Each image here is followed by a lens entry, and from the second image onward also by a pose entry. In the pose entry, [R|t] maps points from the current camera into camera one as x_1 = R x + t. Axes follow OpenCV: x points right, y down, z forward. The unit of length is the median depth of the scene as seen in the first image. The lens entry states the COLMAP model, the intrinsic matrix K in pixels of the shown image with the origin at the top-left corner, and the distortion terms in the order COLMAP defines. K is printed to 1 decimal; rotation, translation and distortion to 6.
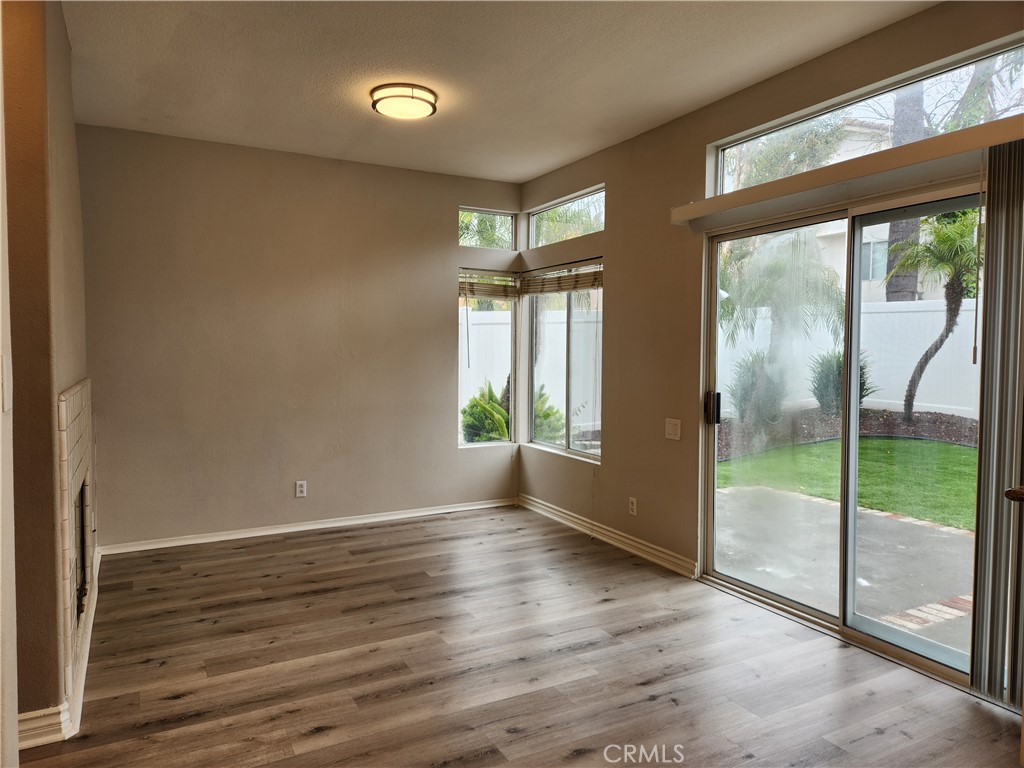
lens RADIAL K [[691.3, 0, 515.5], [0, 691.3, 387.6], [0, 0, 1]] dist [0.077344, -0.067551]
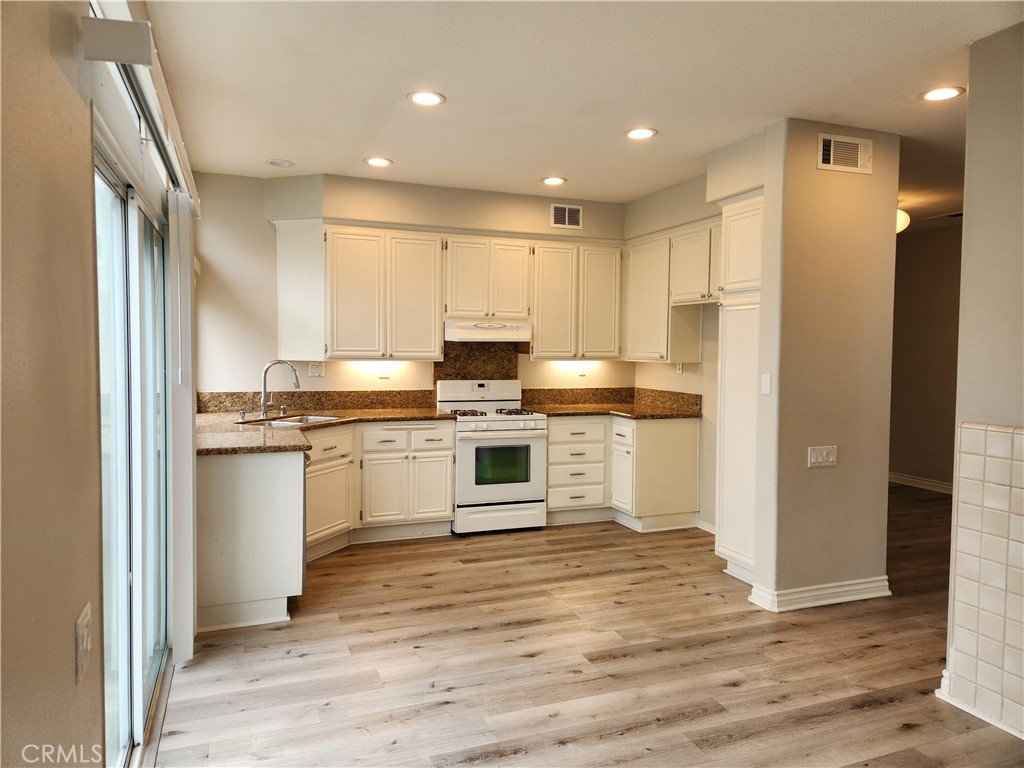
lens RADIAL K [[691.3, 0, 515.5], [0, 691.3, 387.6], [0, 0, 1]] dist [0.077344, -0.067551]
pose [[-0.992927, -0.019727, 0.117072, -0.029523], [-0.006970, 0.994084, 0.108389, -0.158048], [-0.118518, 0.106806, -0.987191, 2.100060]]
